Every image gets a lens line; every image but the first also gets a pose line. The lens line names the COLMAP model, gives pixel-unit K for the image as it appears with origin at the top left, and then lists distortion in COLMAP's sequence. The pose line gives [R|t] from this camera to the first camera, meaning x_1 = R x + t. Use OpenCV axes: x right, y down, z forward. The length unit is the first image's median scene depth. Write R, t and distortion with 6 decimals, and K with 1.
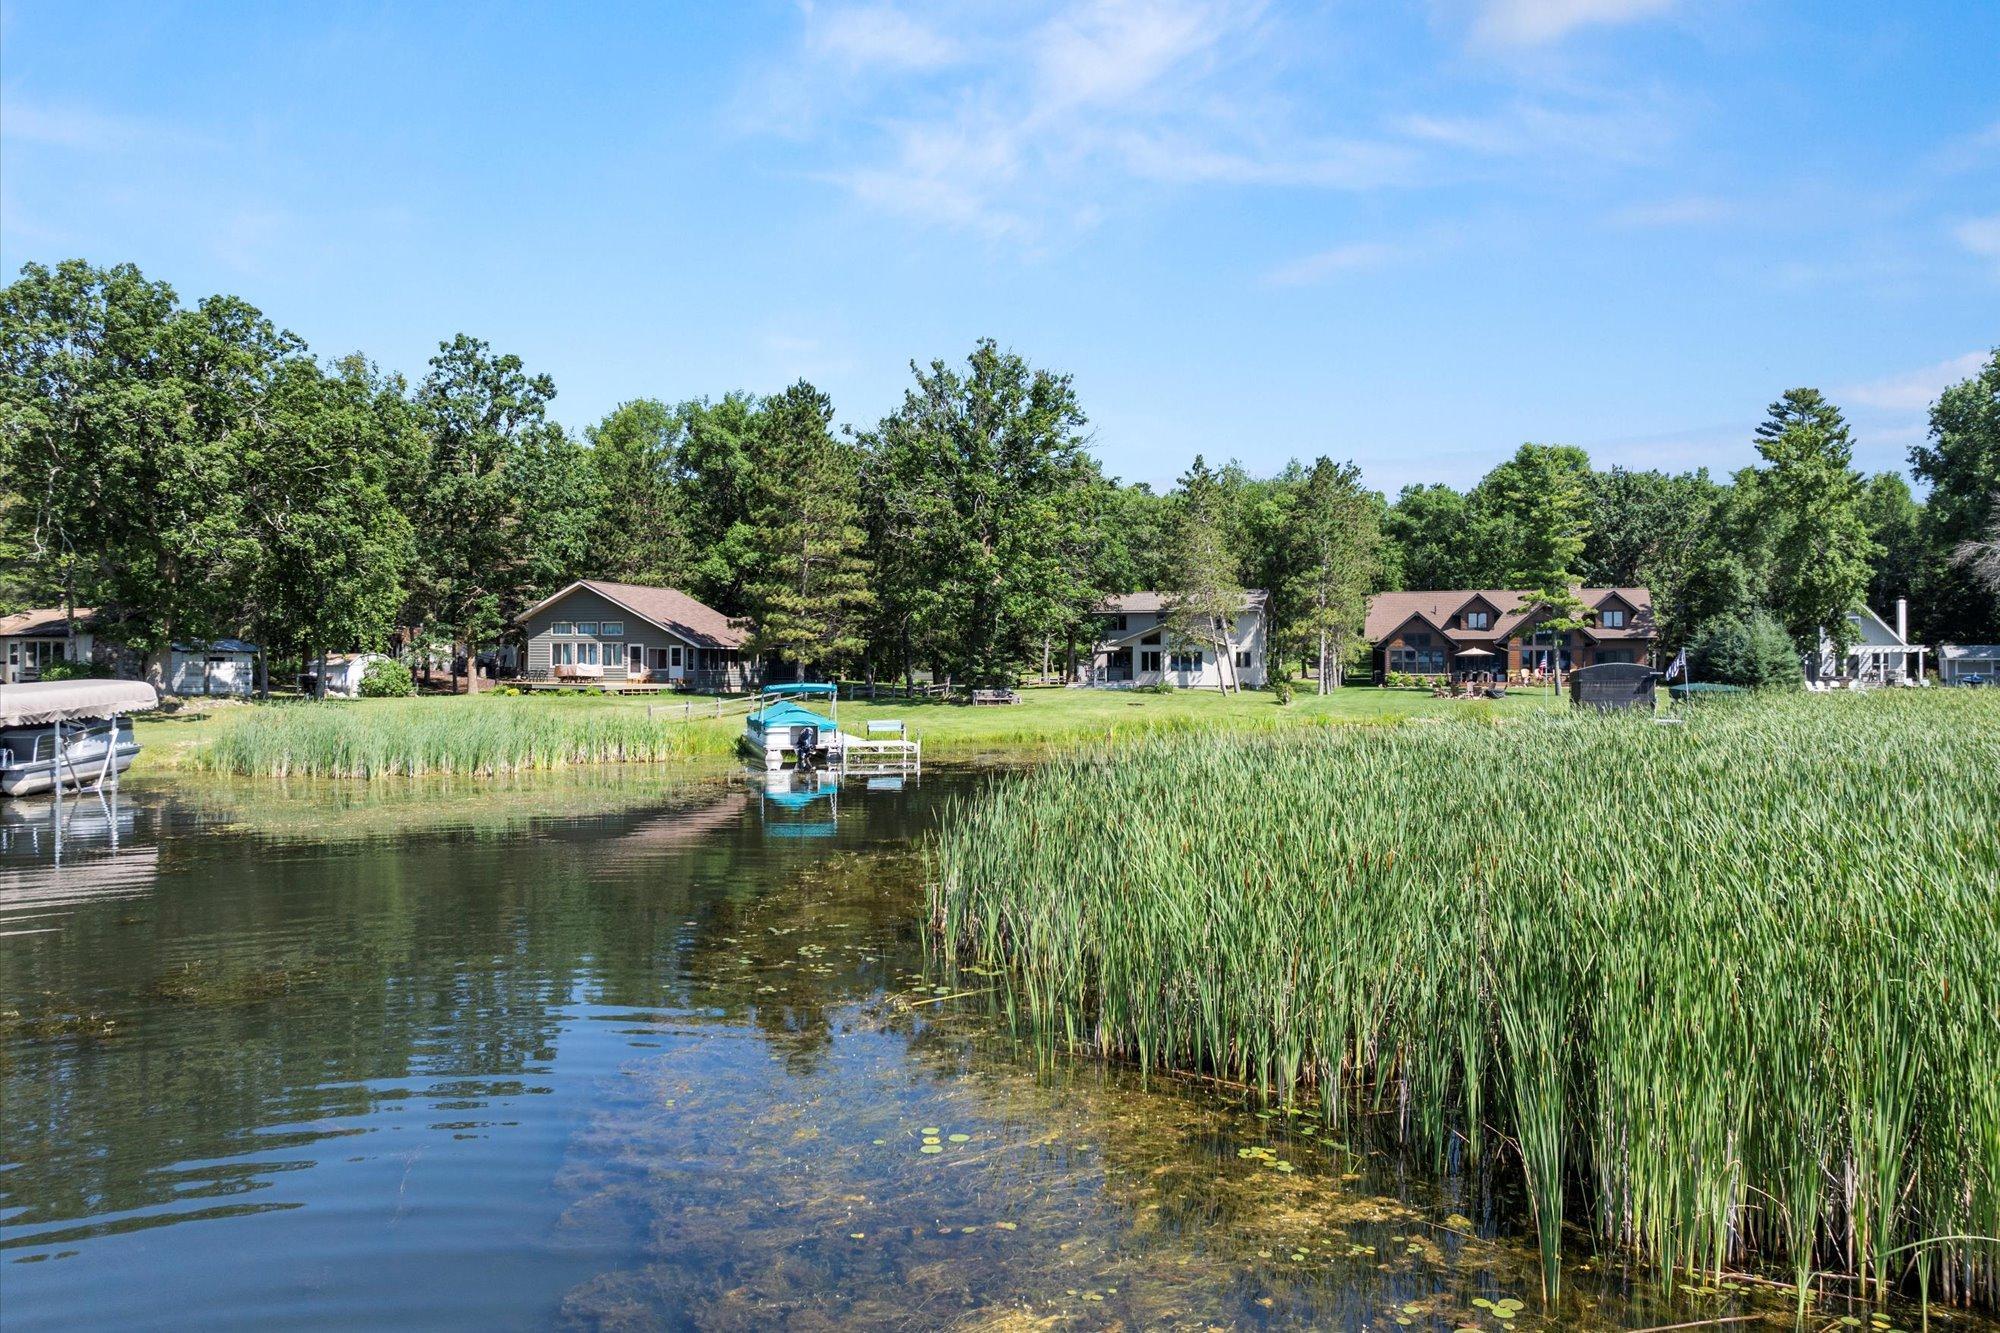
lens RADIAL K [[1633.5, 0, 1005.2], [0, 1633.5, 636.2], [0, 0, 1]] dist [-0.018700, -0.042521]
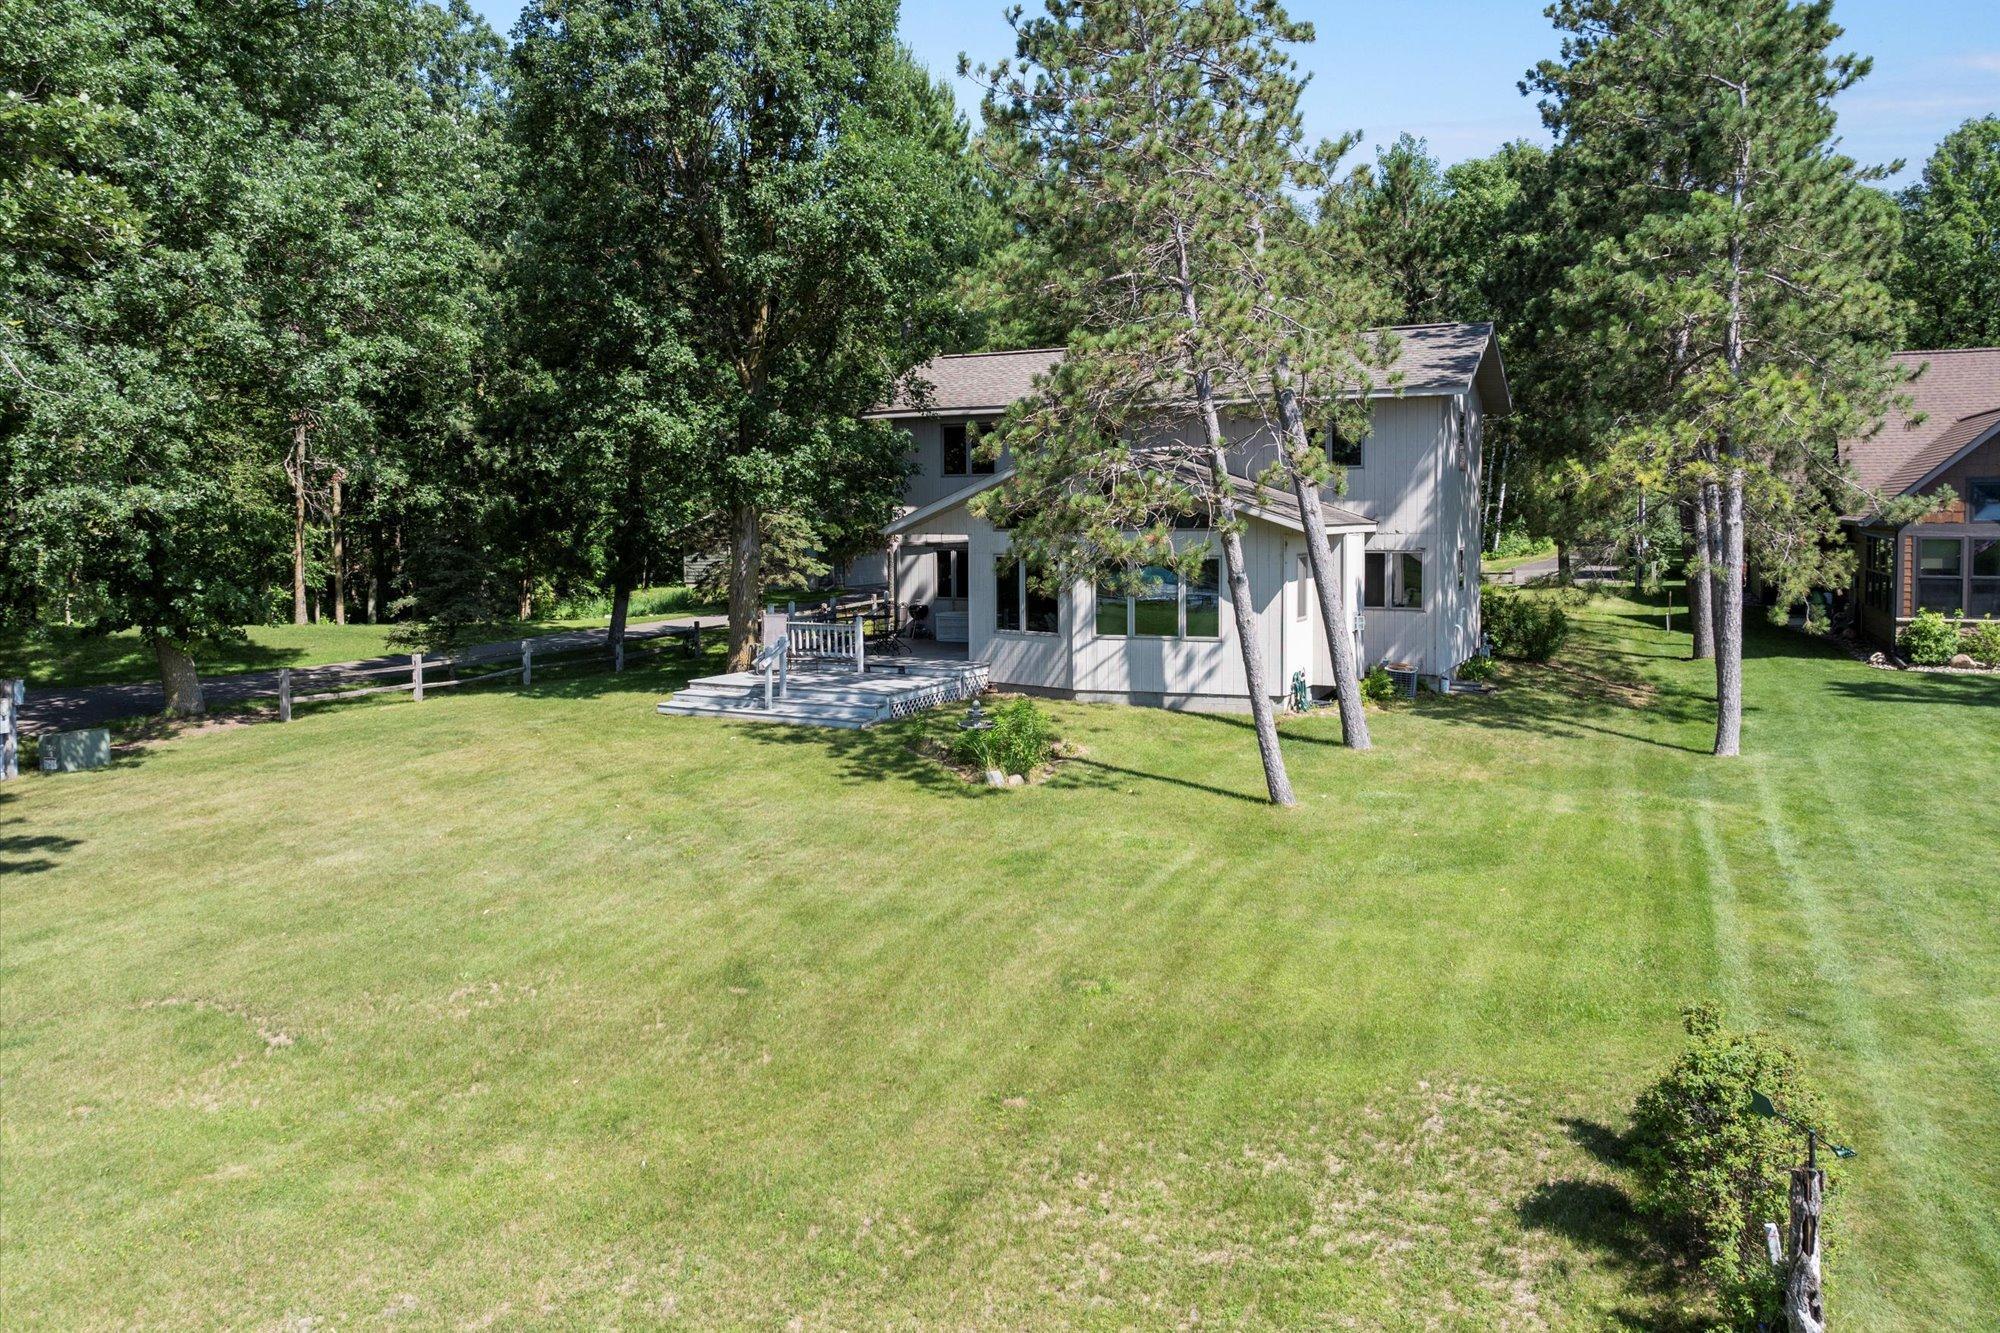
lens RADIAL K [[1633.5, 0, 1005.2], [0, 1633.5, 636.2], [0, 0, 1]] dist [-0.018700, -0.042521]
pose [[0.994288, -0.001486, -0.106719, 0.112248], [0.011742, 0.995356, 0.095541, -0.002772], [0.106081, -0.096249, 0.989688, 0.735998]]
